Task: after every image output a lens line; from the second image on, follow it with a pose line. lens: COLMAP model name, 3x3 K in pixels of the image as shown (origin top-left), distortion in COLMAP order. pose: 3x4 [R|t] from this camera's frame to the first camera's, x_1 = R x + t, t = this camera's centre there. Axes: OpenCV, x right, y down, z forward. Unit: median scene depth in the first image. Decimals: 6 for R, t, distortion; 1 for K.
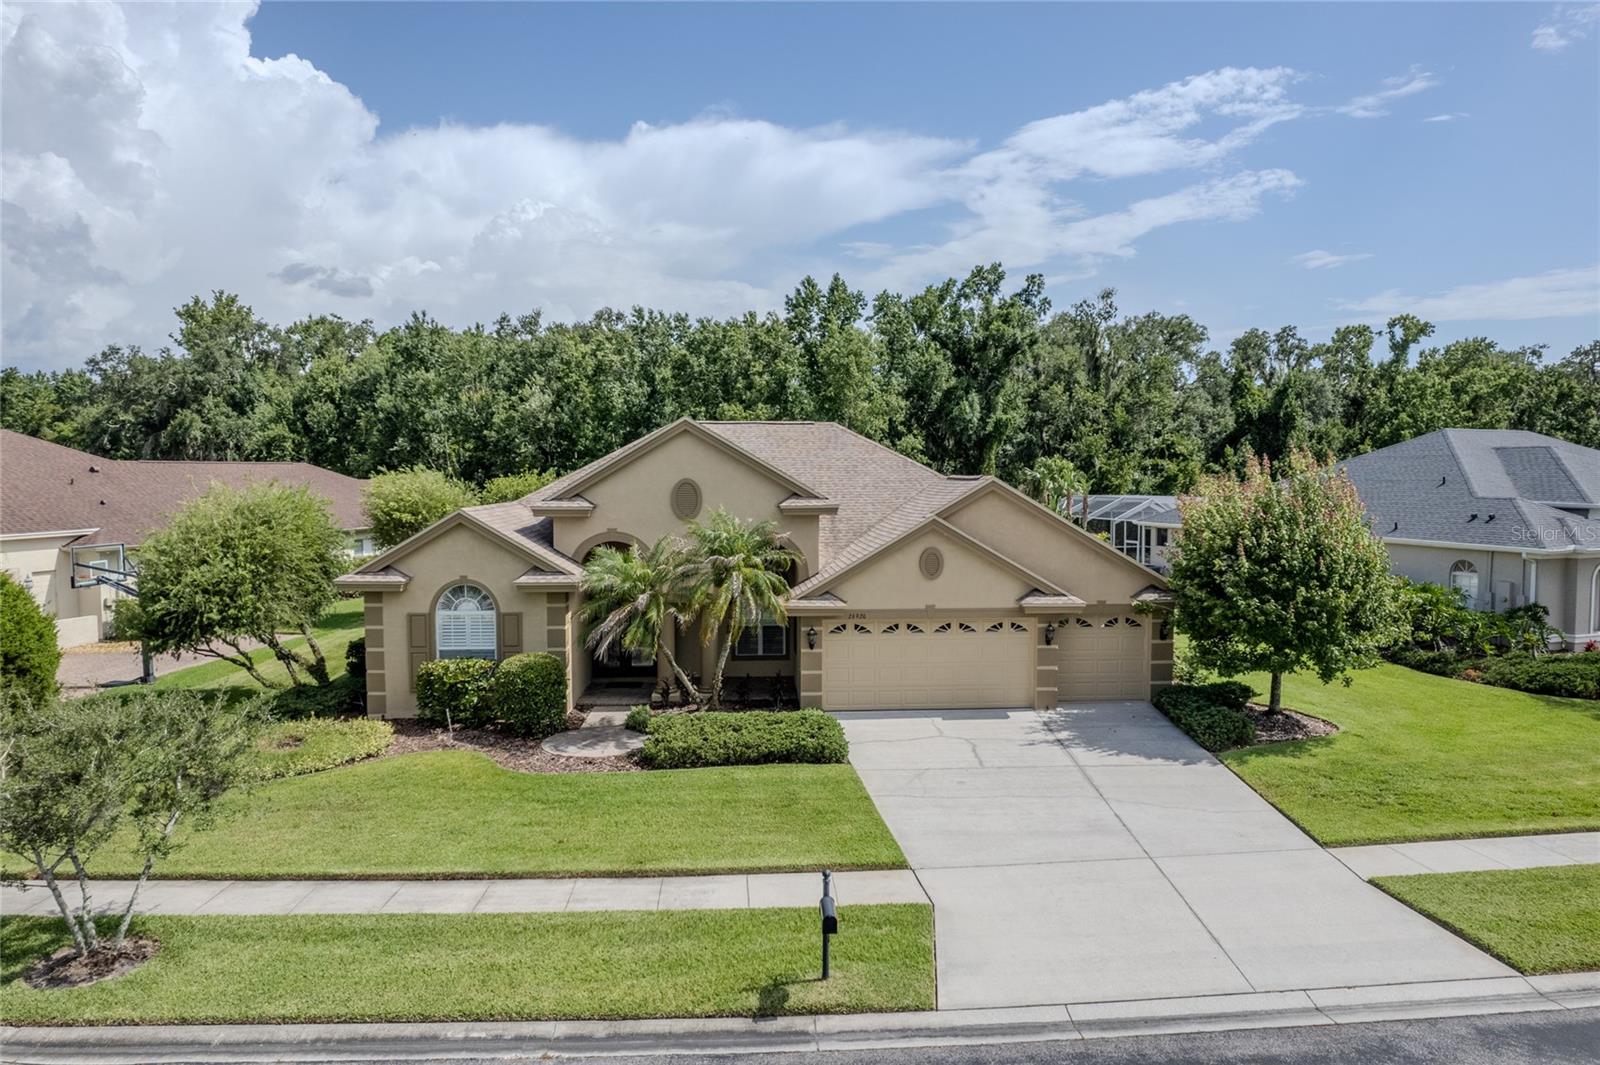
lens RADIAL K [[1027.2, 0, 805.5], [0, 1027.2, 535.3], [0, 0, 1]] dist [-0.079995, 0.073212]
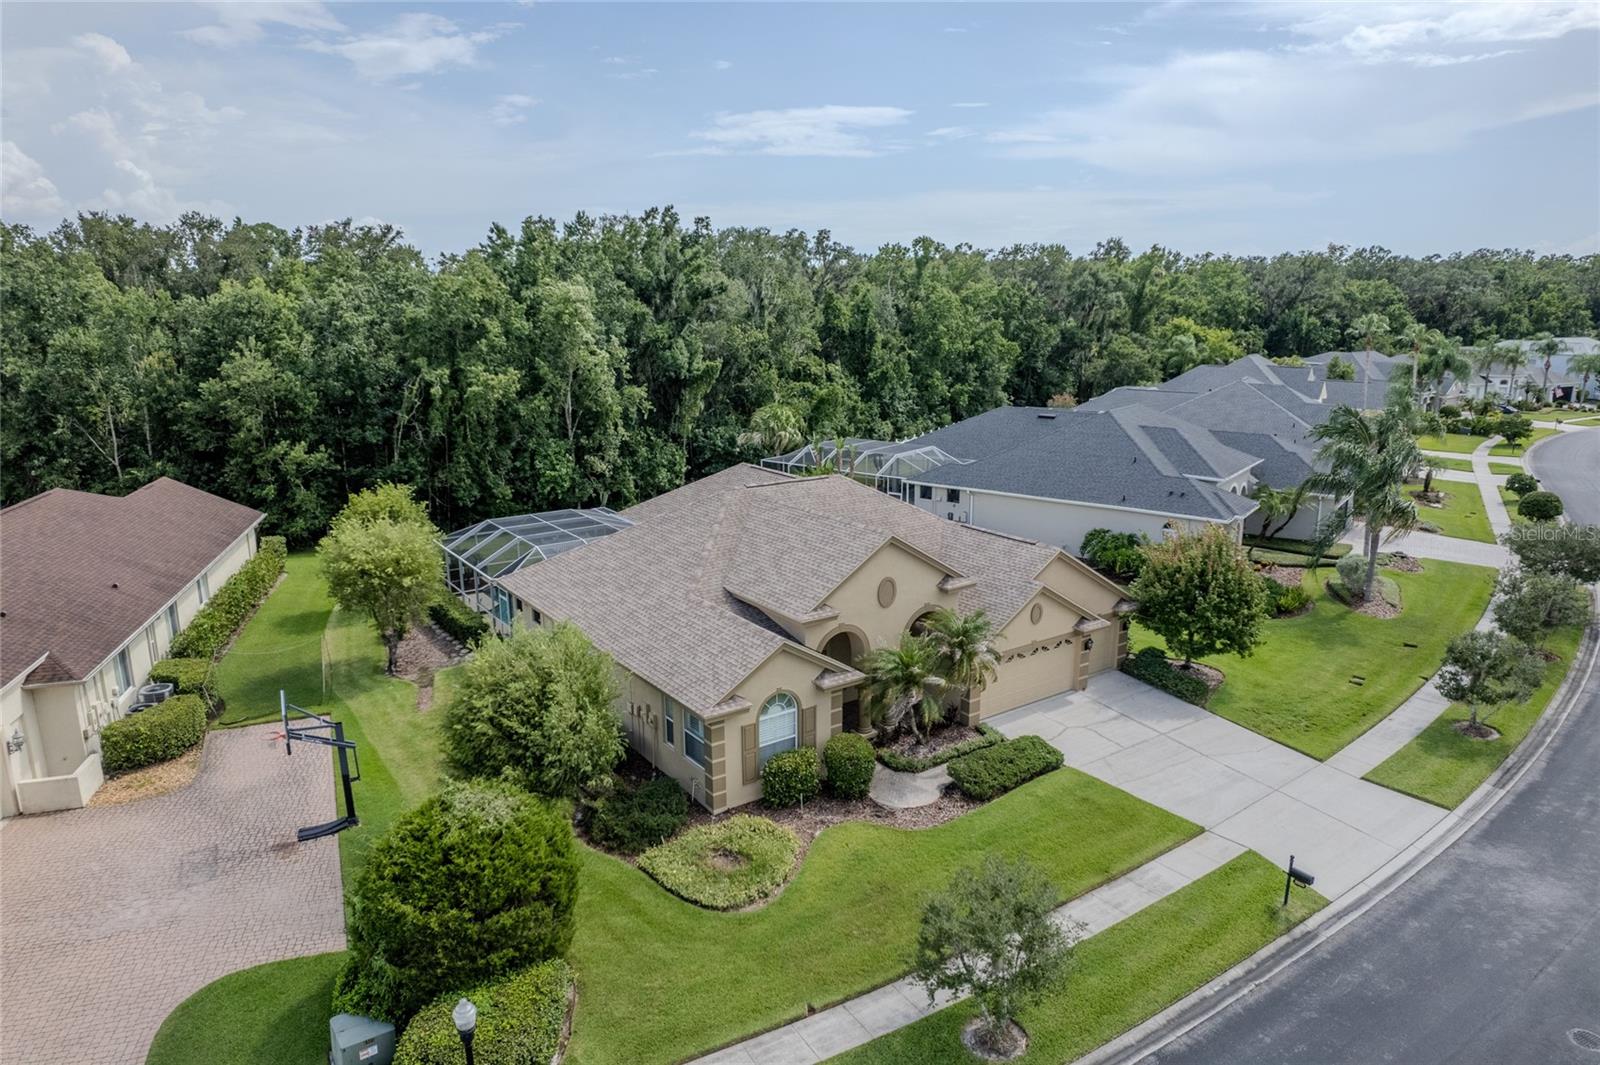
lens RADIAL K [[1027.2, 0, 805.5], [0, 1027.2, 535.3], [0, 0, 1]] dist [-0.079995, 0.073212]
pose [[0.845492, -0.123113, 0.519603, -1.054222], [0.032904, 0.983222, 0.179420, -0.415396], [-0.532974, -0.134602, 0.835357, -0.055843]]
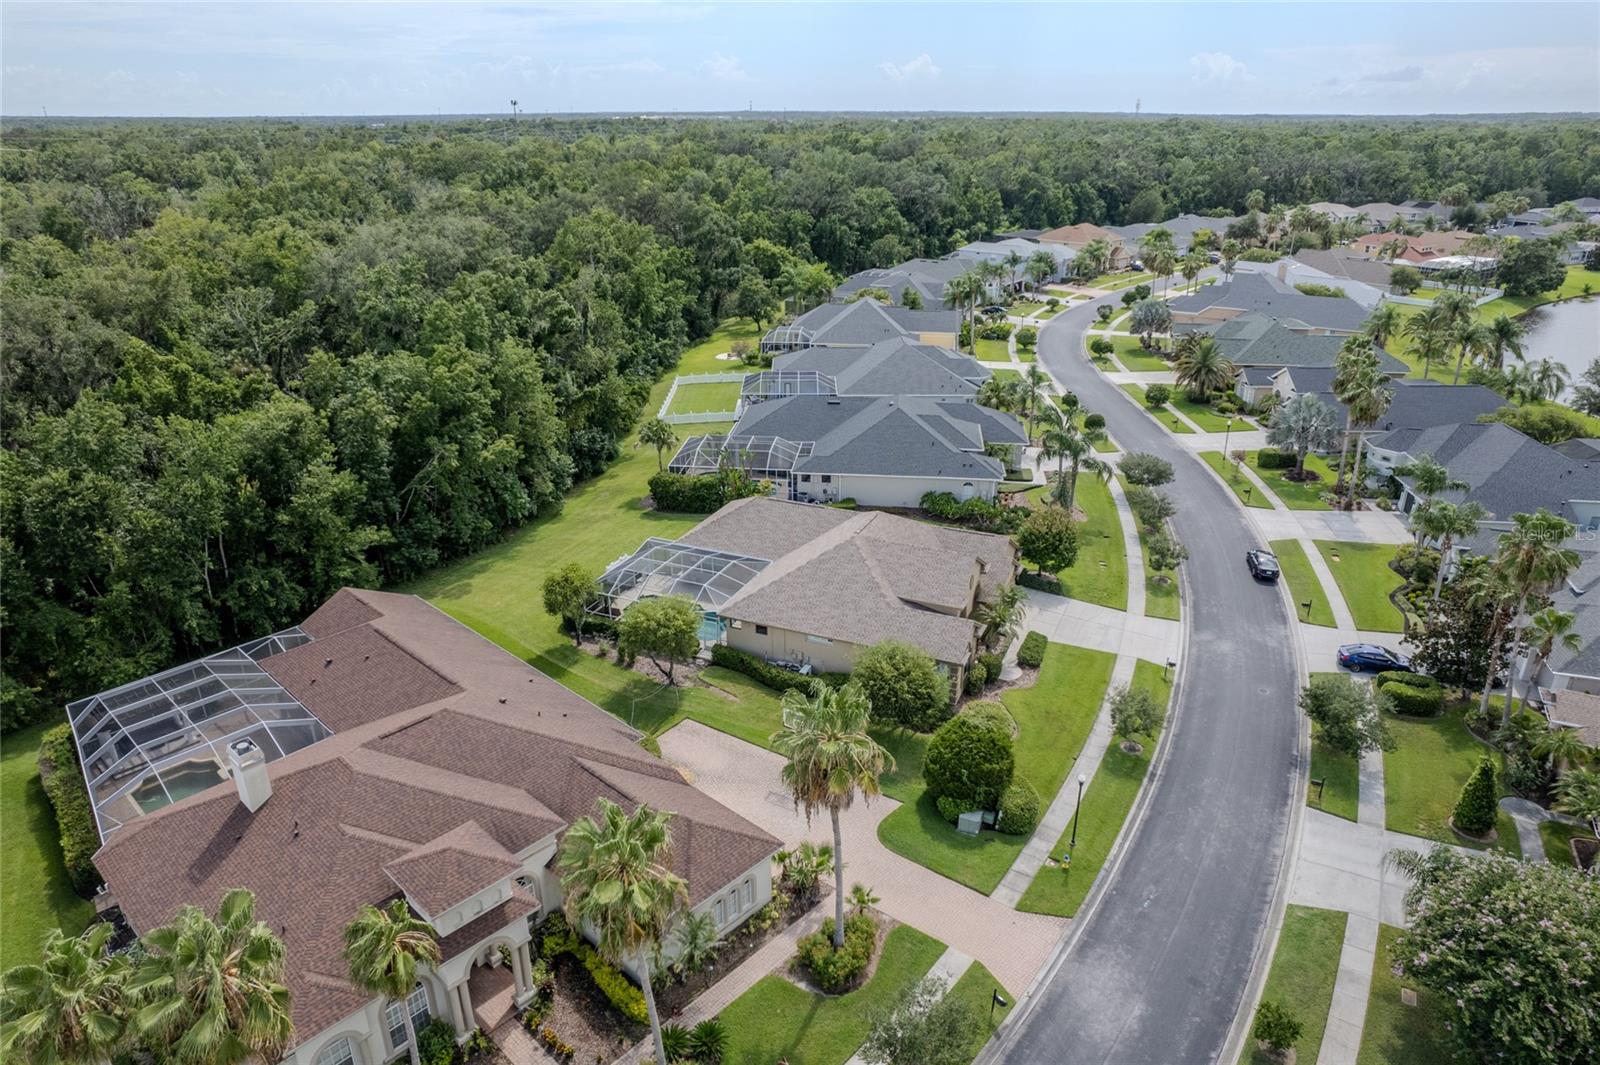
lens RADIAL K [[1027.2, 0, 805.5], [0, 1027.2, 535.3], [0, 0, 1]] dist [-0.079995, 0.073212]
pose [[0.453401, -0.341058, 0.823473, -2.936707], [0.056965, 0.933093, 0.355094, -1.330650], [-0.889484, -0.114091, 0.442494, 0.221966]]
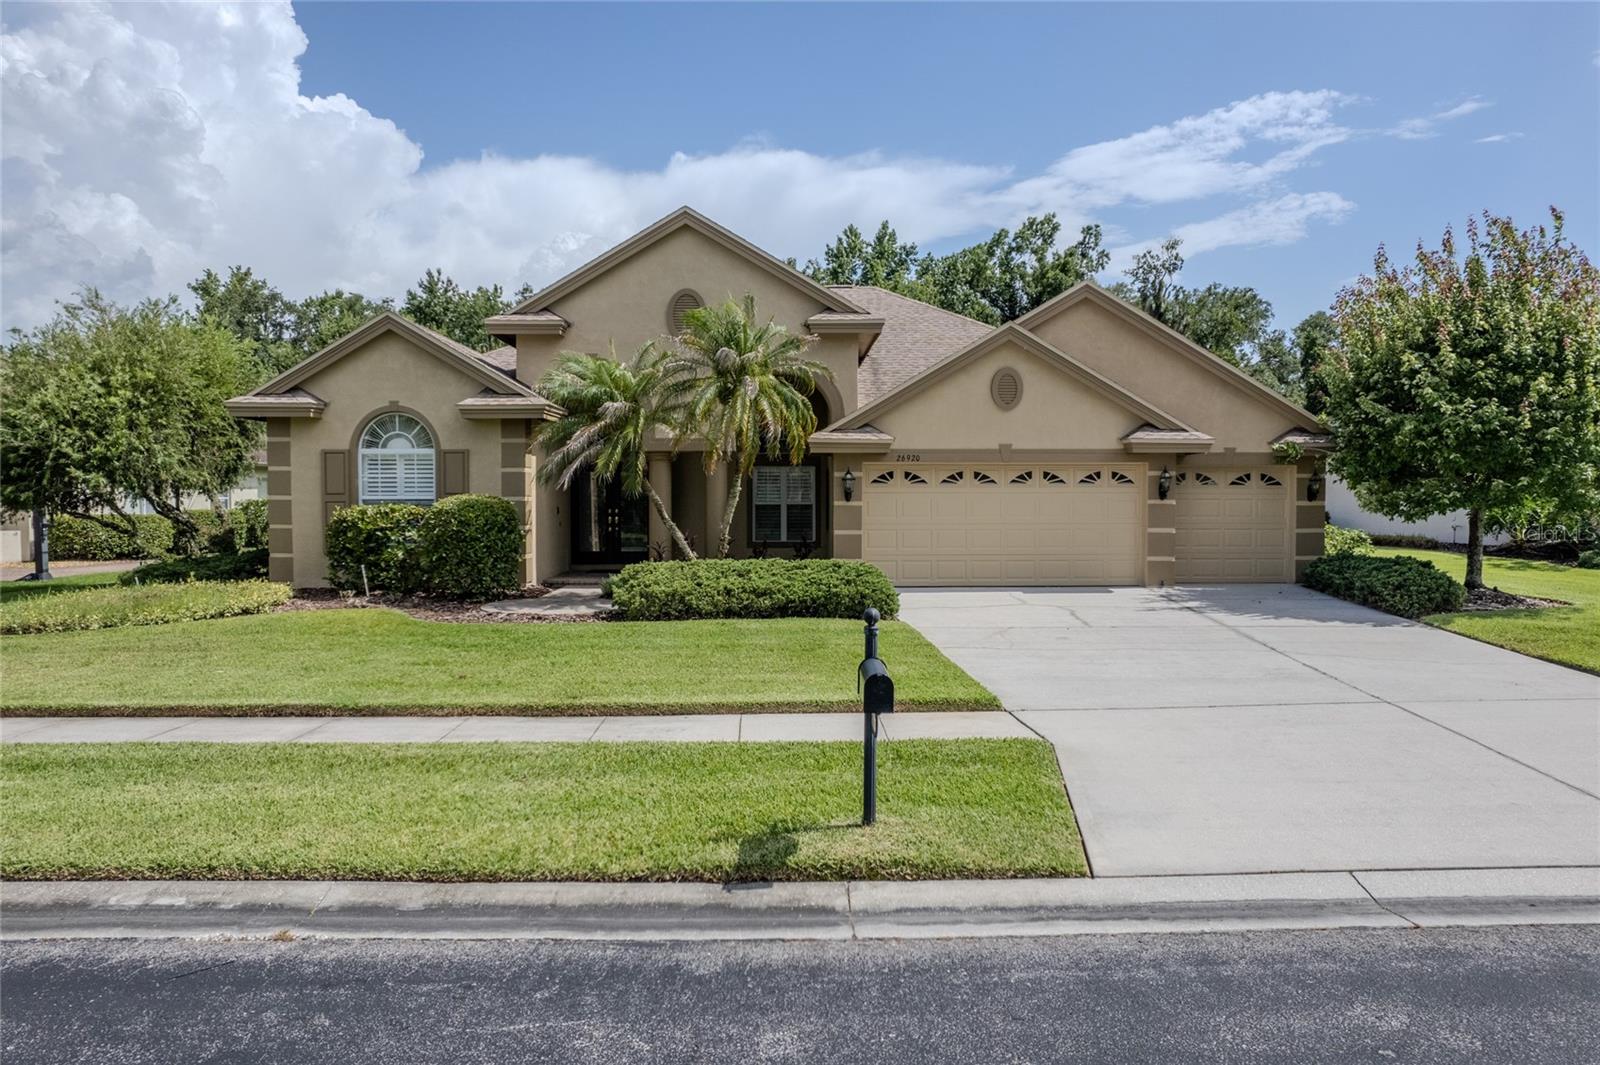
lens RADIAL K [[1027.2, 0, 805.5], [0, 1027.2, 535.3], [0, 0, 1]] dist [-0.079995, 0.073212]
pose [[0.999251, 0.001093, -0.038671, 0.004159], [-0.002128, 0.999641, -0.026713, 0.179030], [0.038628, 0.026775, 0.998895, 0.279178]]
